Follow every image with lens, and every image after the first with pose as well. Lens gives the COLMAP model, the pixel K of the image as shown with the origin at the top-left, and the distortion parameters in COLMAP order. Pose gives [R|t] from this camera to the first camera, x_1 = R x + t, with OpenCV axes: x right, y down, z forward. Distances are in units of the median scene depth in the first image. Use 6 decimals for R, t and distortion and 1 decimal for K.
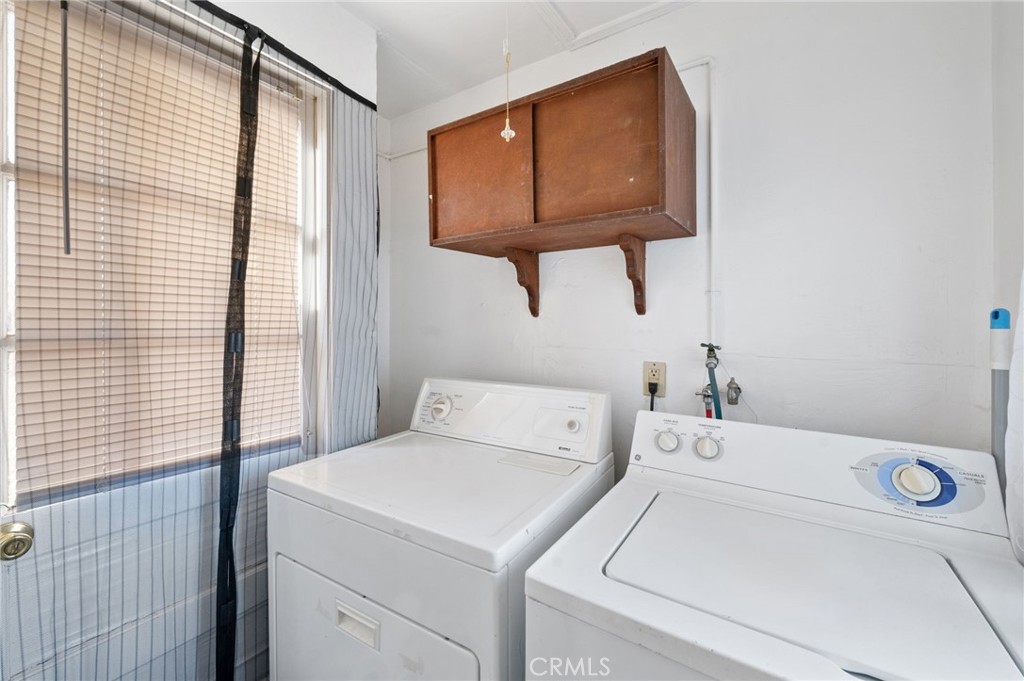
lens RADIAL K [[427.6, 0, 514.6], [0, 427.6, 336.1], [0, 0, 1]] dist [-0.001103, 0.000005]
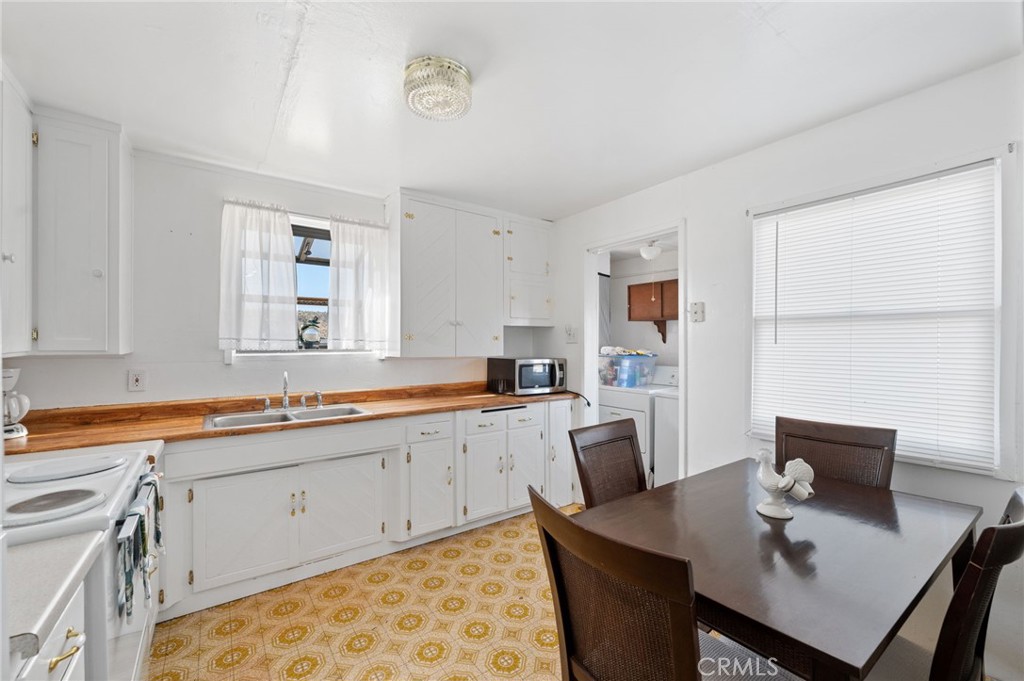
lens RADIAL K [[414.9, 0, 511.3], [0, 414.9, 343.1], [0, 0, 1]] dist [0.001117, 0.000148]
pose [[0.932624, -0.000942, -0.360849, 0.102995], [-0.007118, 0.999754, -0.021007, 0.021670], [0.360780, 0.022160, 0.932388, -2.164726]]
